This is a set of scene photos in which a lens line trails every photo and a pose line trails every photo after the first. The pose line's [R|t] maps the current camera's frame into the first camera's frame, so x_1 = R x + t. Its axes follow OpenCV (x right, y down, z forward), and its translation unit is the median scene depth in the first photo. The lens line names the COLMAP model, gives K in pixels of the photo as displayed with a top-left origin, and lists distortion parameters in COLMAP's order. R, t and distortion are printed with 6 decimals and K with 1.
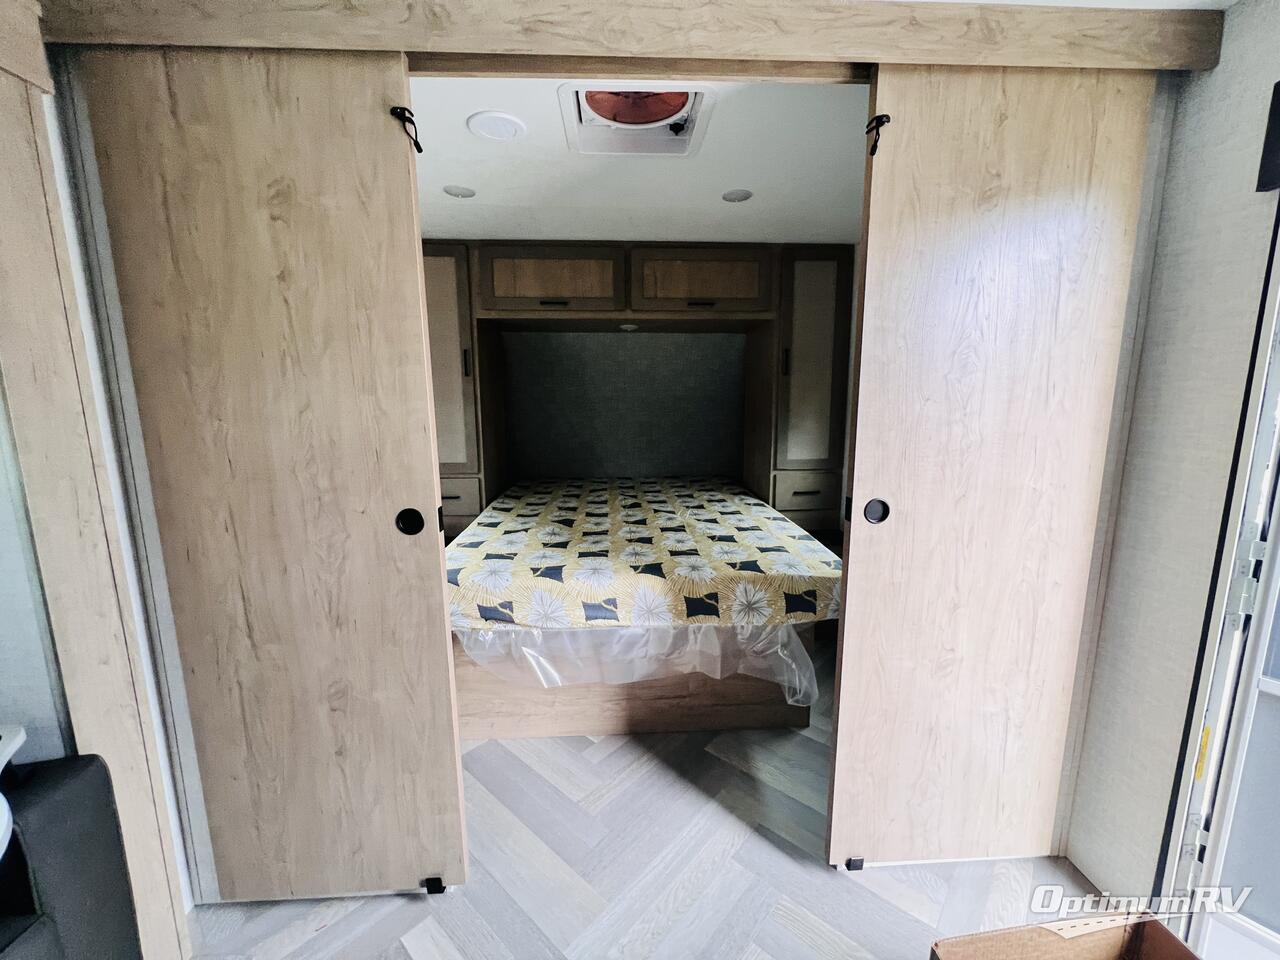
lens RADIAL K [[509.3, 0, 641.6], [0, 509.3, 476.2], [0, 0, 1]] dist [-0.003273, 0.001282]
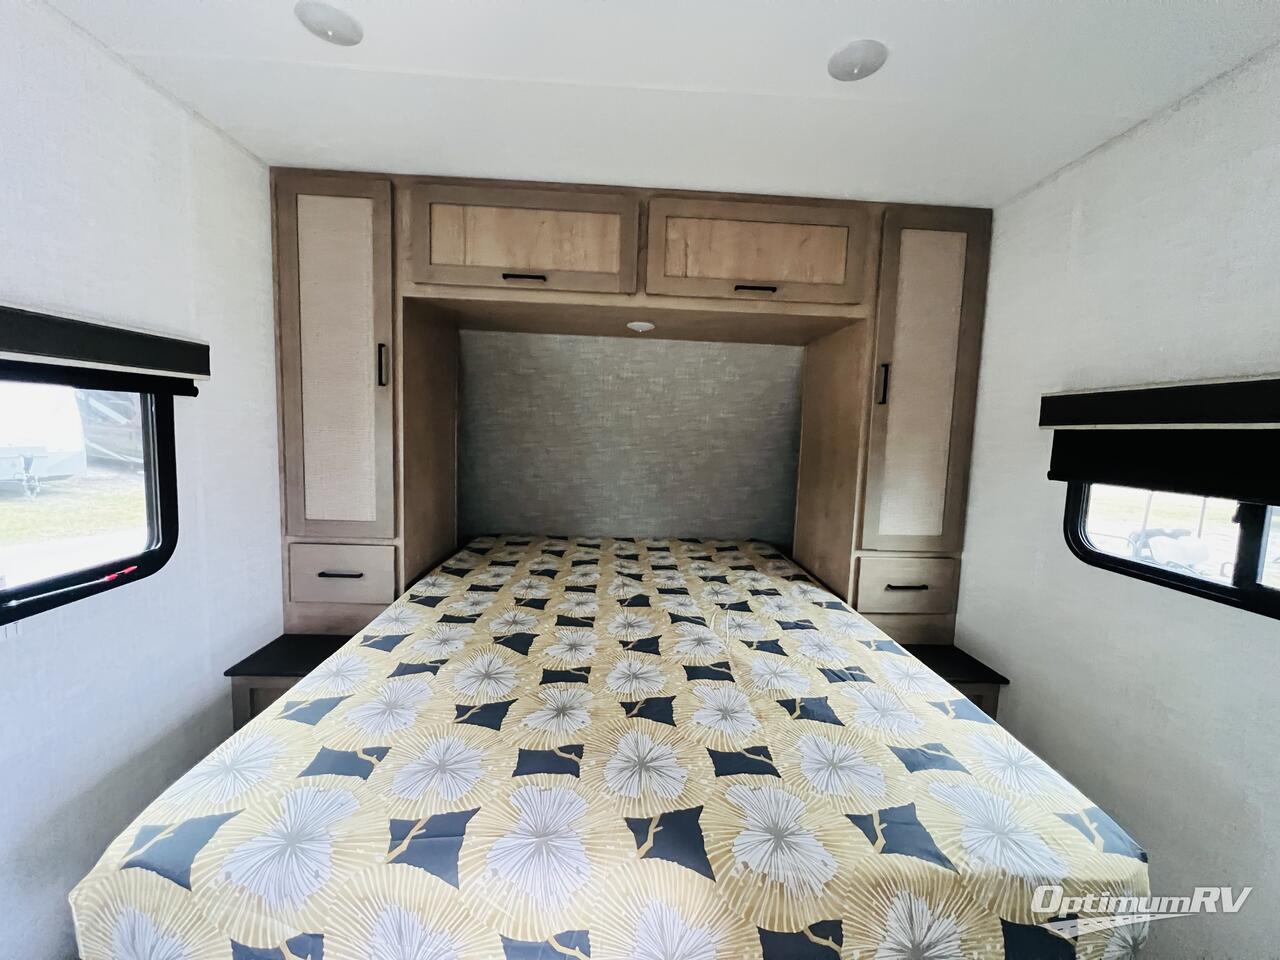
lens RADIAL K [[509.3, 0, 631.4], [0, 509.3, 473.5], [0, 0, 1]] dist [-0.003273, 0.001282]
pose [[0.998867, 0.040901, -0.024326, -0.013881], [-0.042402, 0.996999, -0.064763, -0.059647], [0.021604, 0.065721, 0.997604, 0.379206]]
